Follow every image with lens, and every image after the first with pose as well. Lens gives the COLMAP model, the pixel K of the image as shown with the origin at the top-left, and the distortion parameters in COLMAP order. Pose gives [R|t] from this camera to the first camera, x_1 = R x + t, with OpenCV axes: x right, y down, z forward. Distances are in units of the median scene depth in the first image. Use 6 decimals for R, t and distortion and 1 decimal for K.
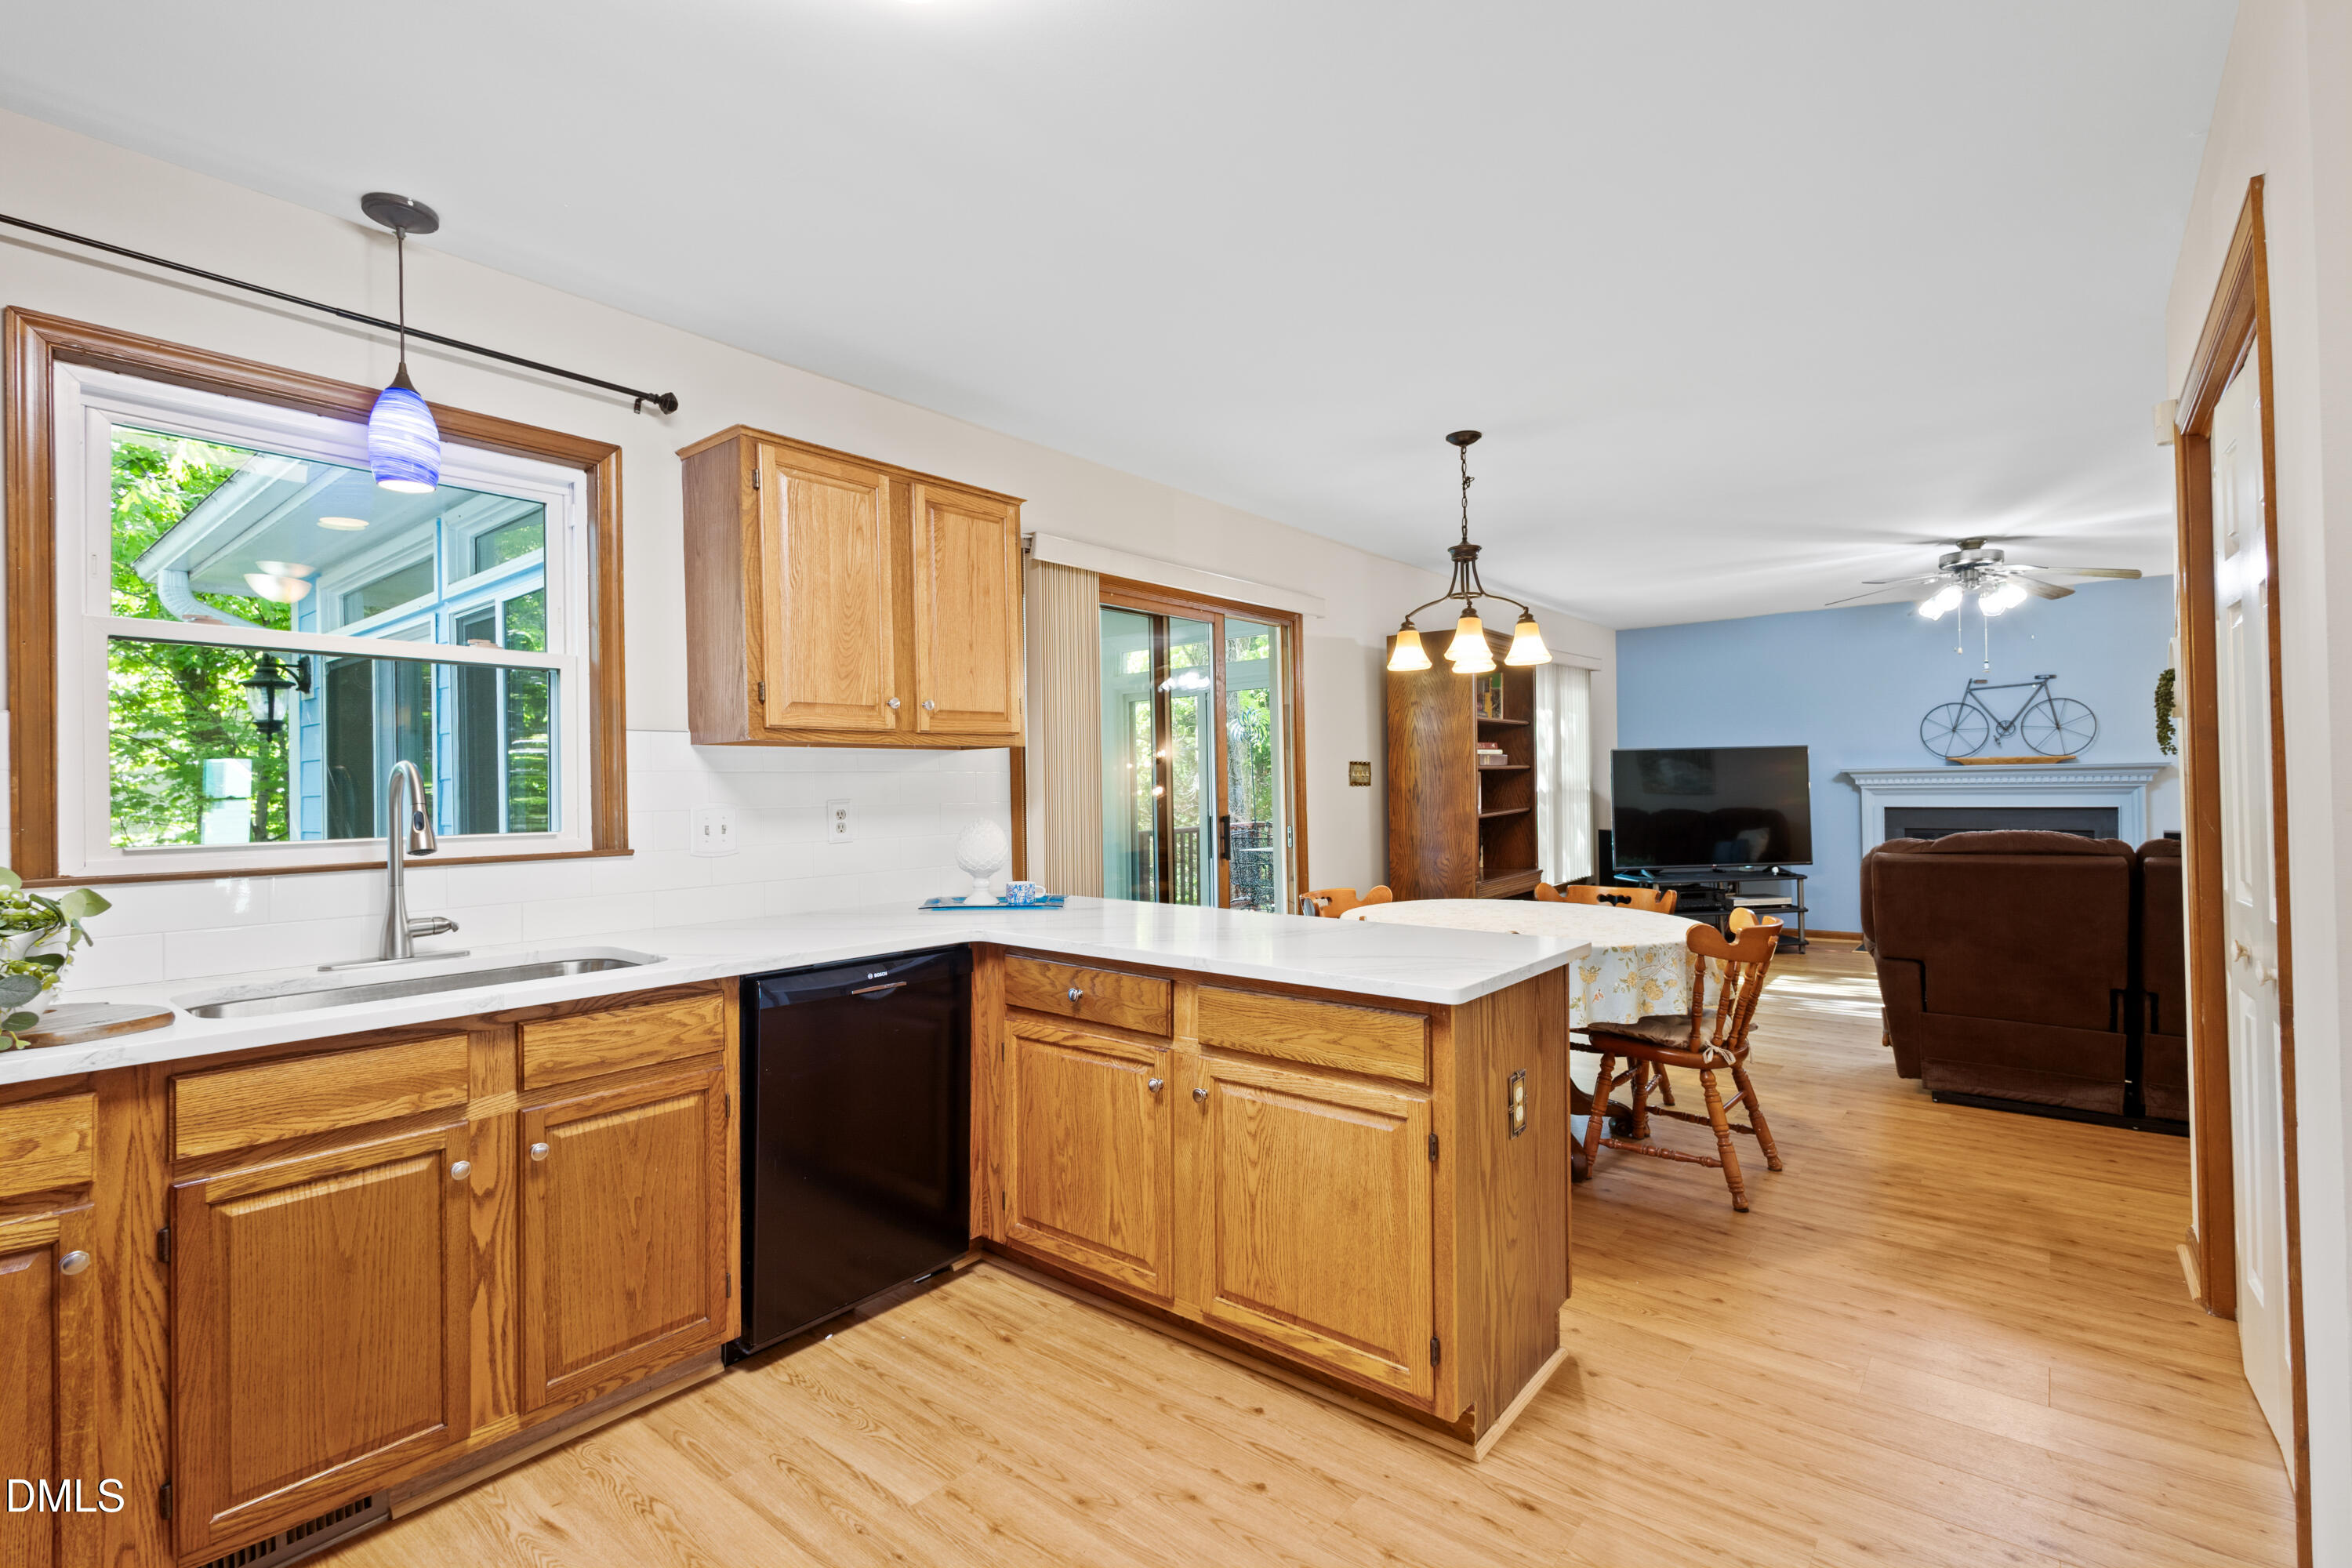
lens RADIAL K [[1081.5, 0, 1201.5], [0, 1081.5, 768.7], [0, 0, 1]] dist [0.008337, -0.002368]
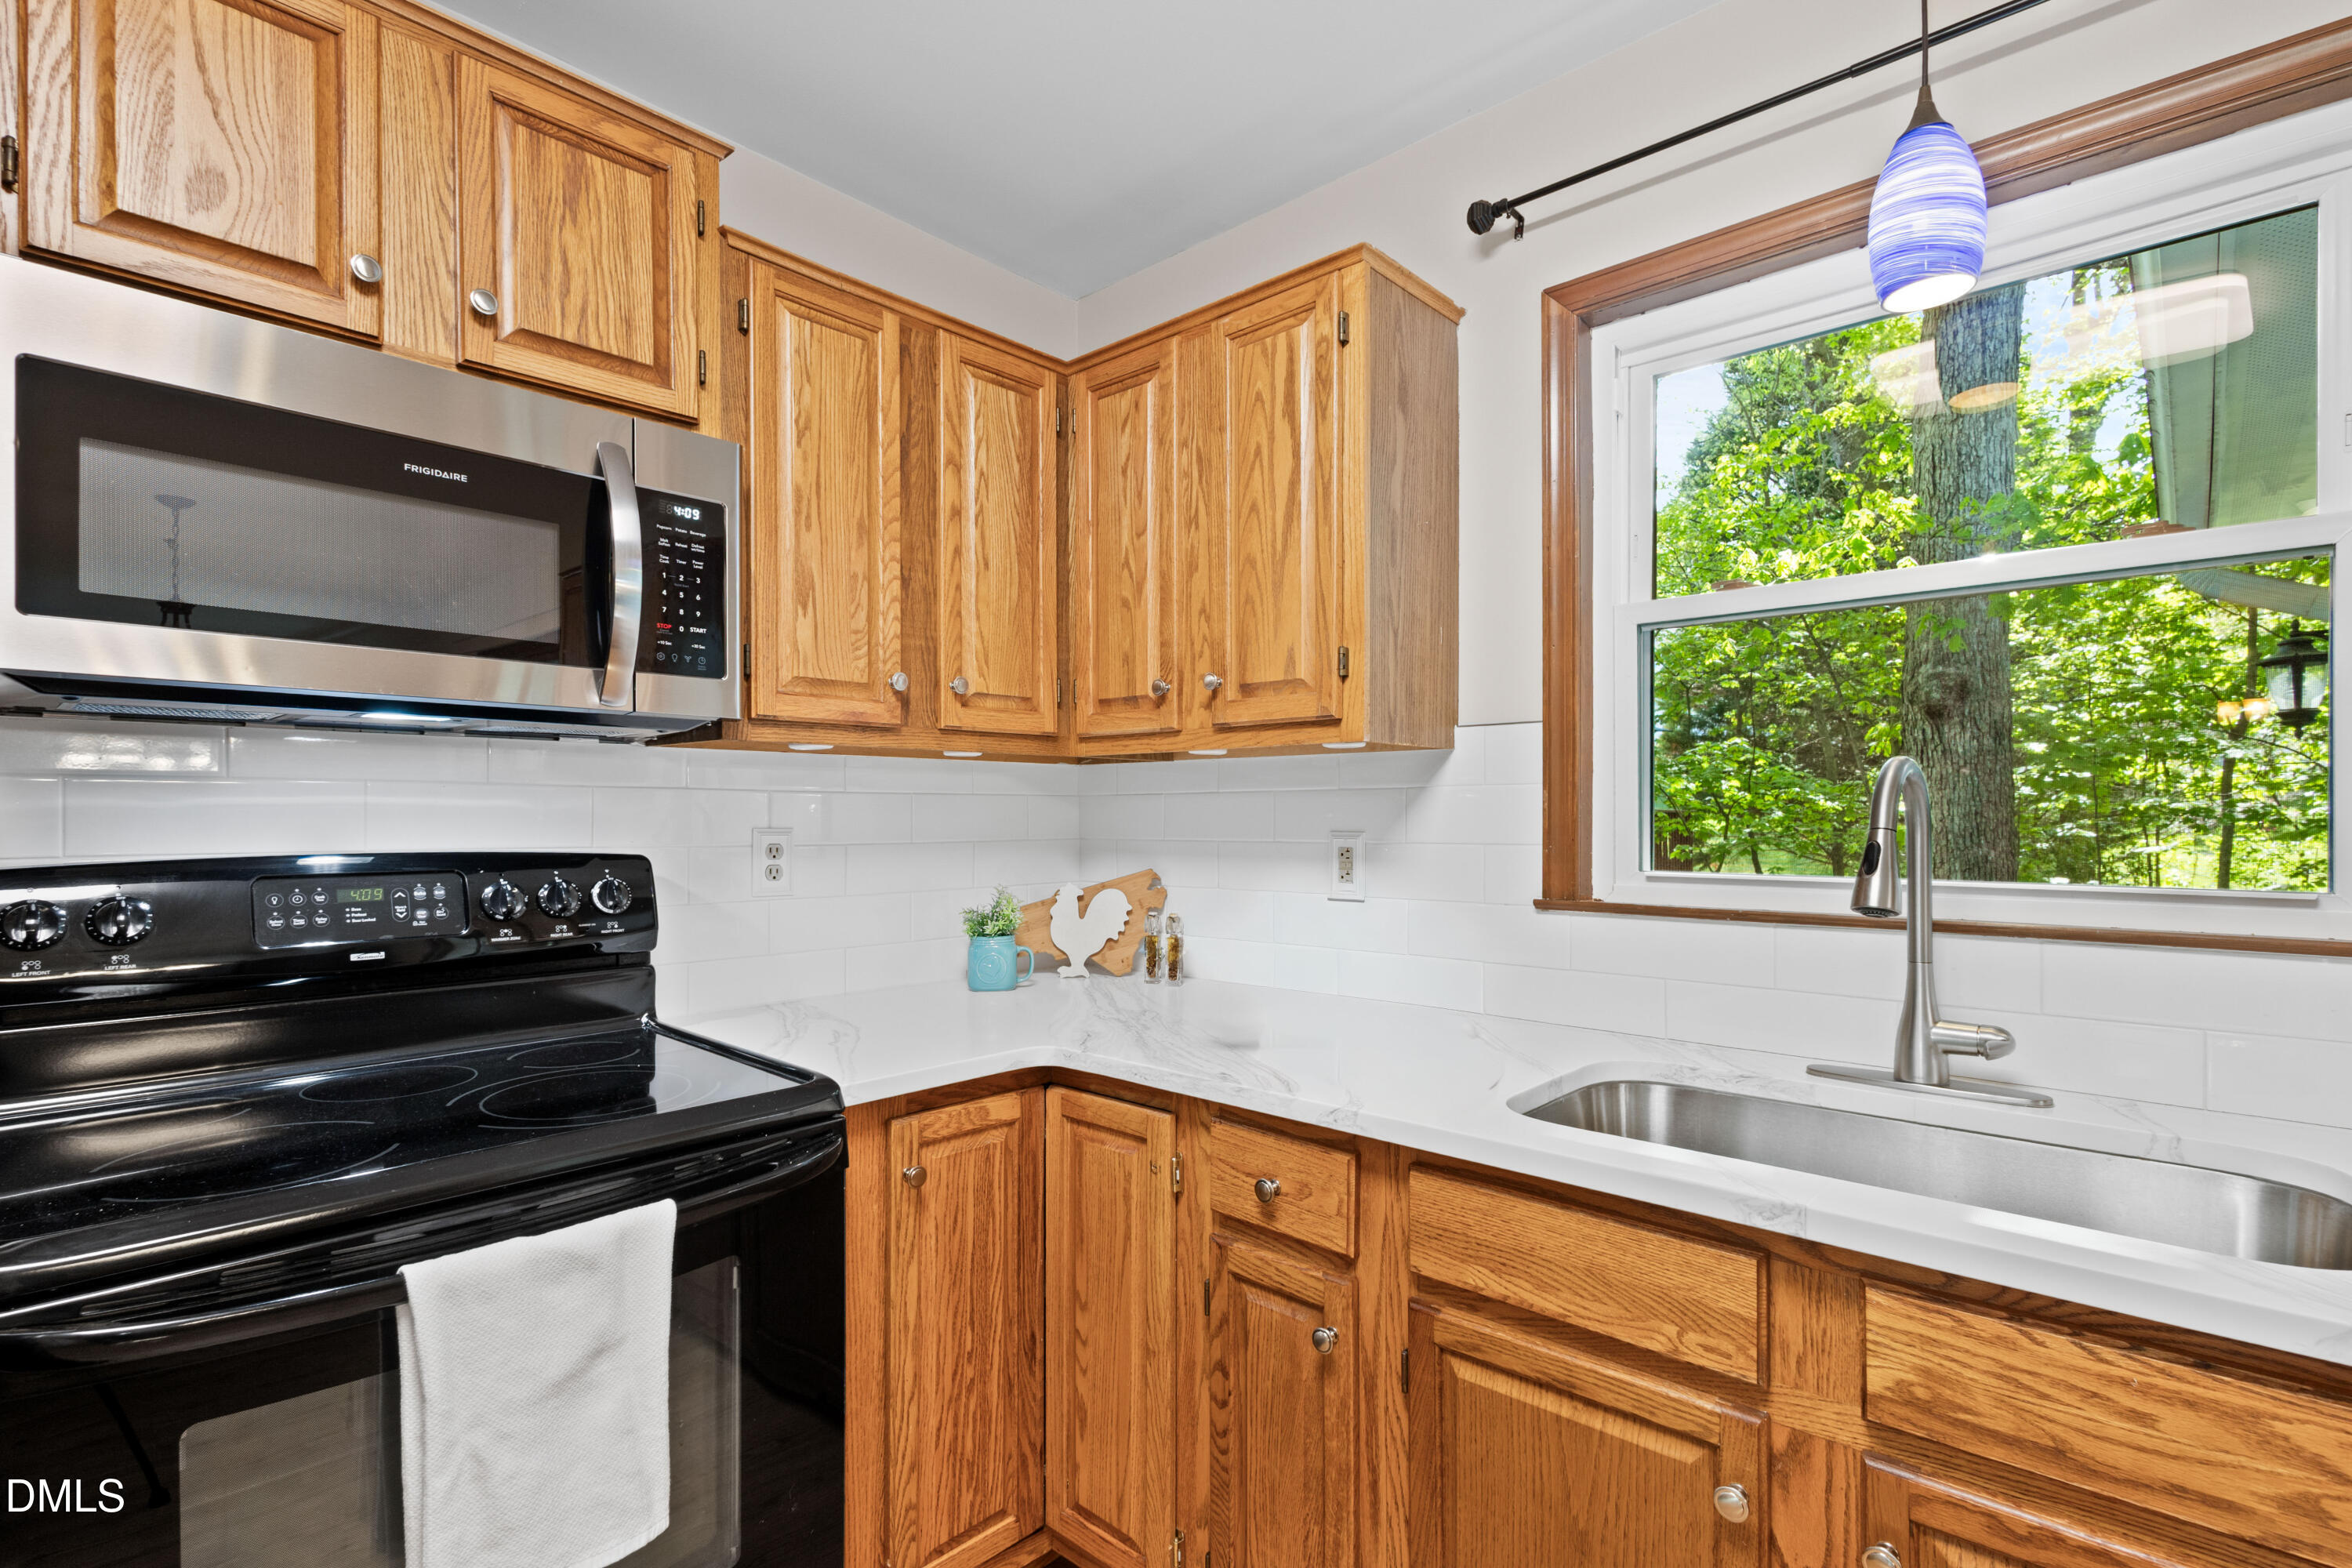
lens RADIAL K [[1081.5, 0, 1182.9], [0, 1081.5, 823.1], [0, 0, 1]] dist [0.008337, -0.002368]
pose [[-0.052765, 0.016353, -0.998473, -0.119795], [0.017988, 0.999719, 0.015422, 0.014187], [0.998445, -0.017147, -0.053045, 0.704040]]
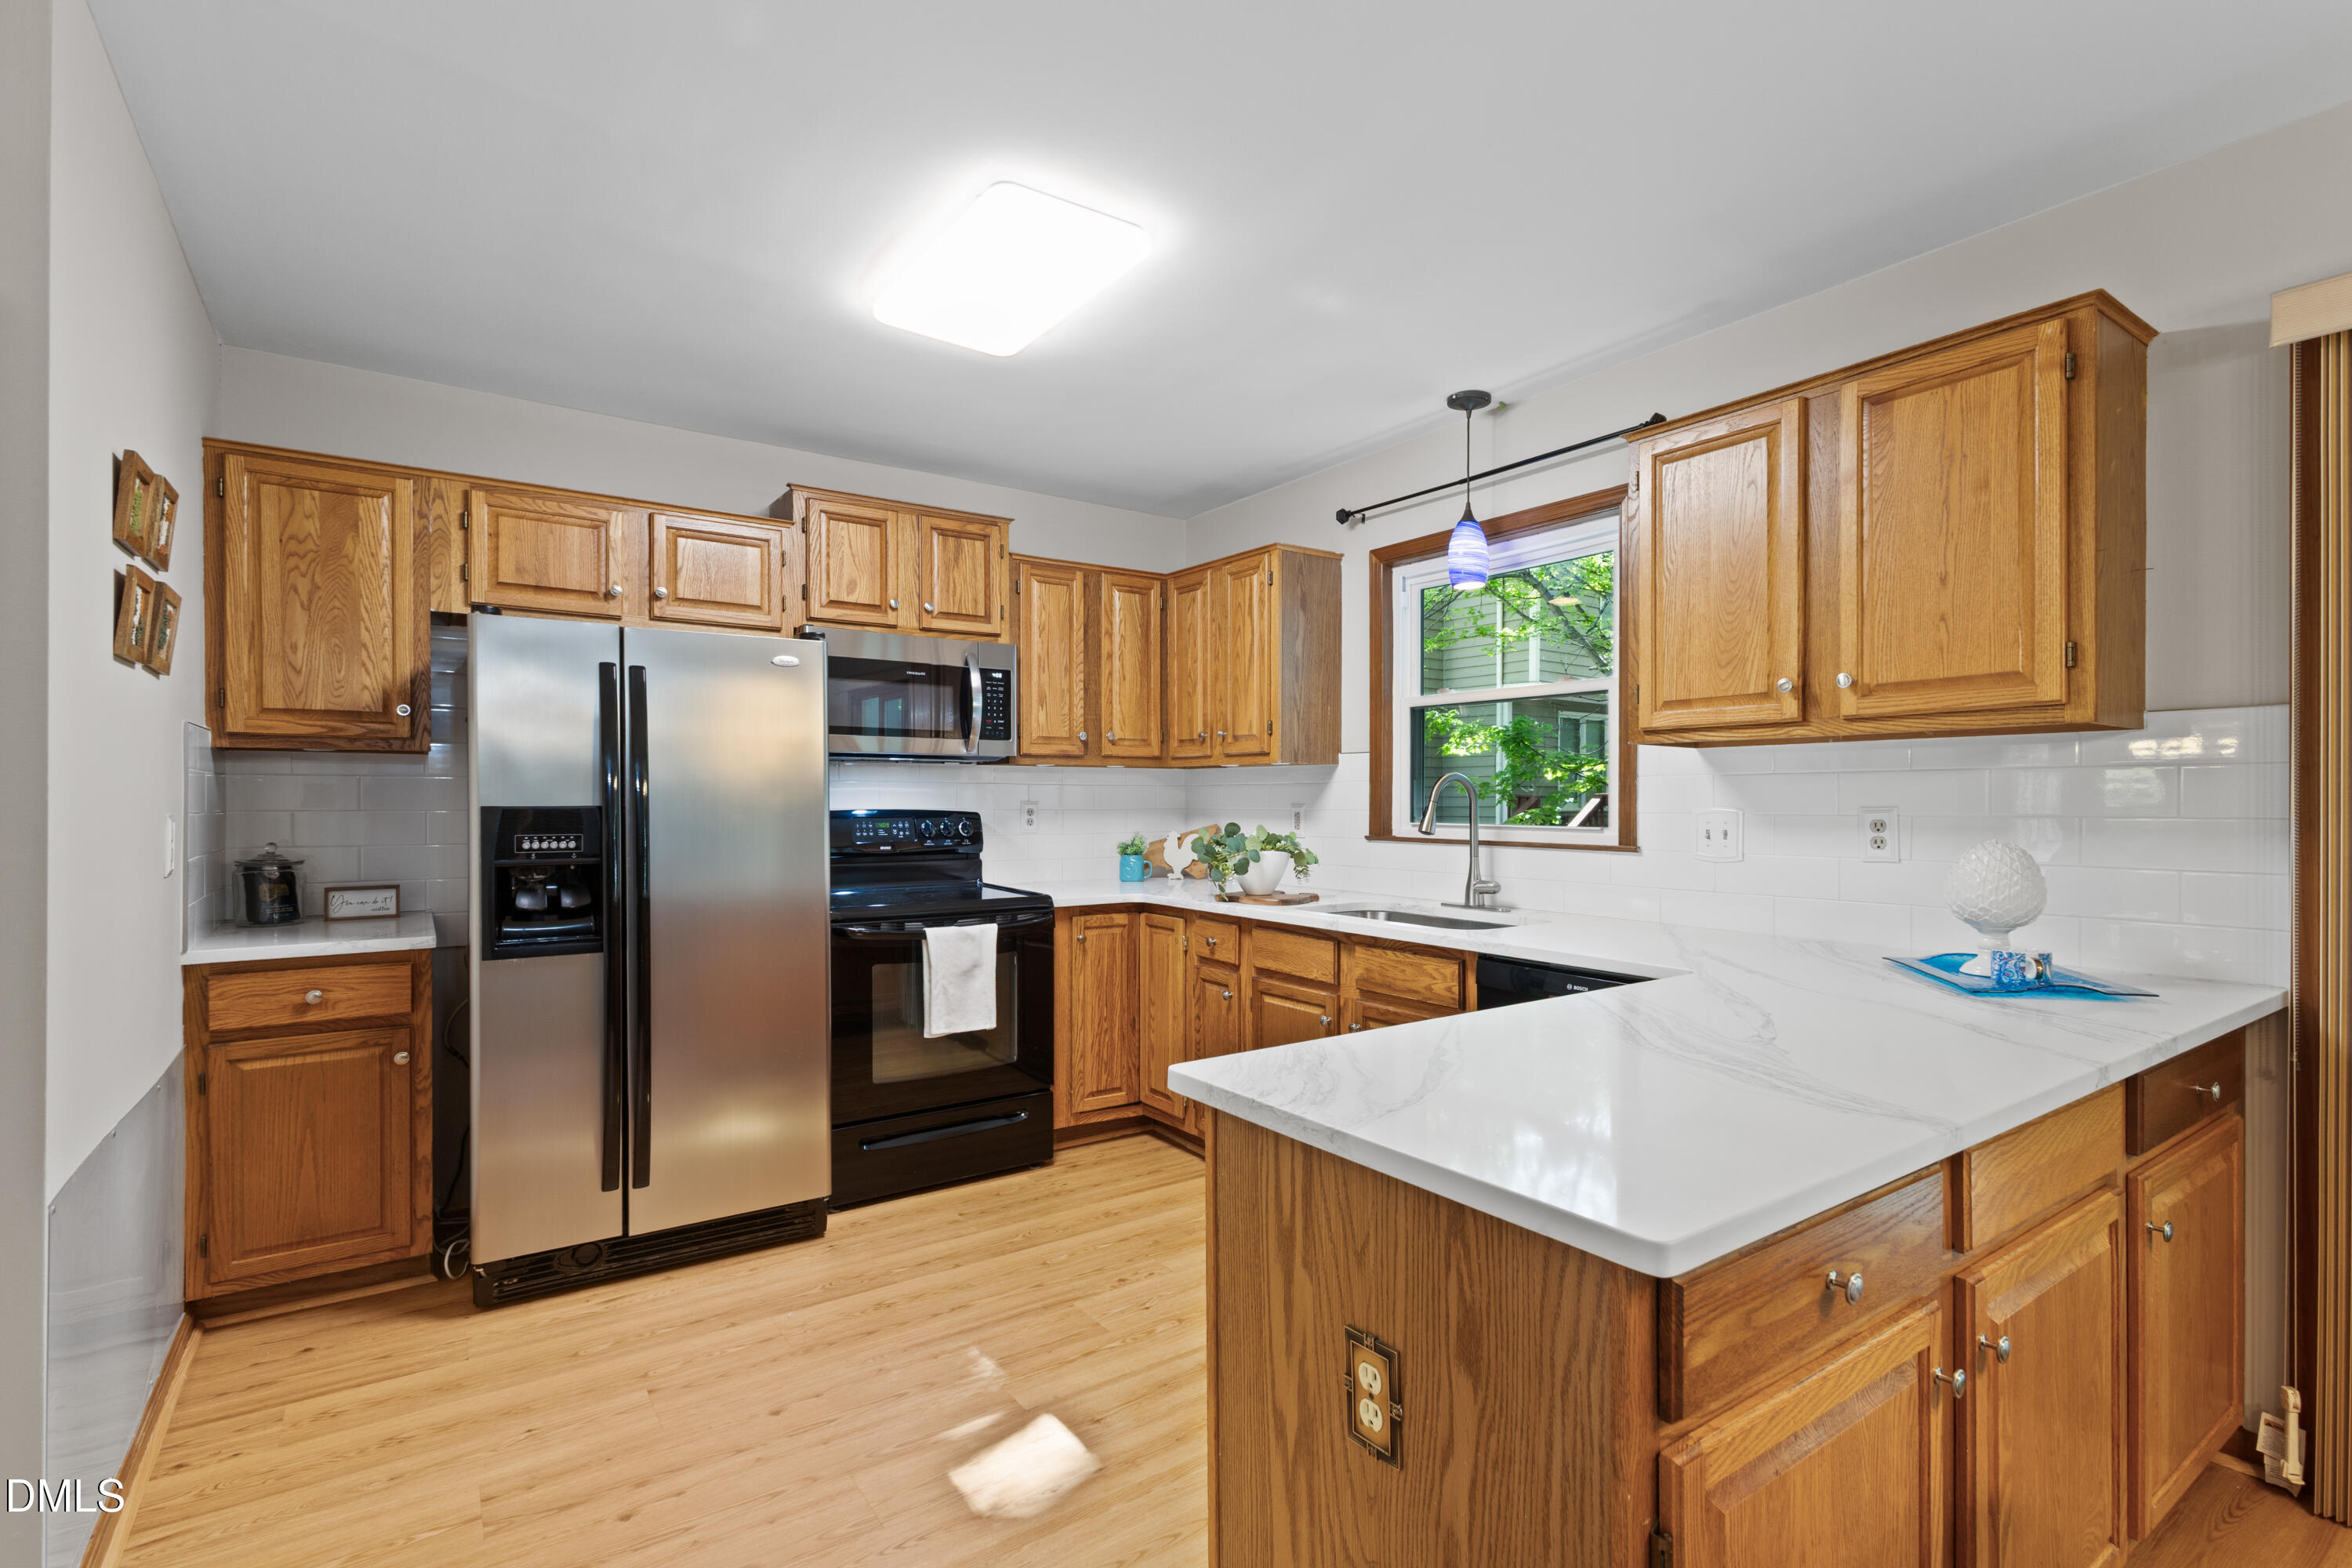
lens RADIAL K [[1081.5, 0, 1194.6], [0, 1081.5, 823.9], [0, 0, 1]] dist [0.008337, -0.002368]
pose [[-0.265413, 0.031548, -0.963619, 0.889679], [0.016457, 0.999467, 0.028189, 0.016722], [0.963994, -0.008376, -0.265790, 1.160706]]
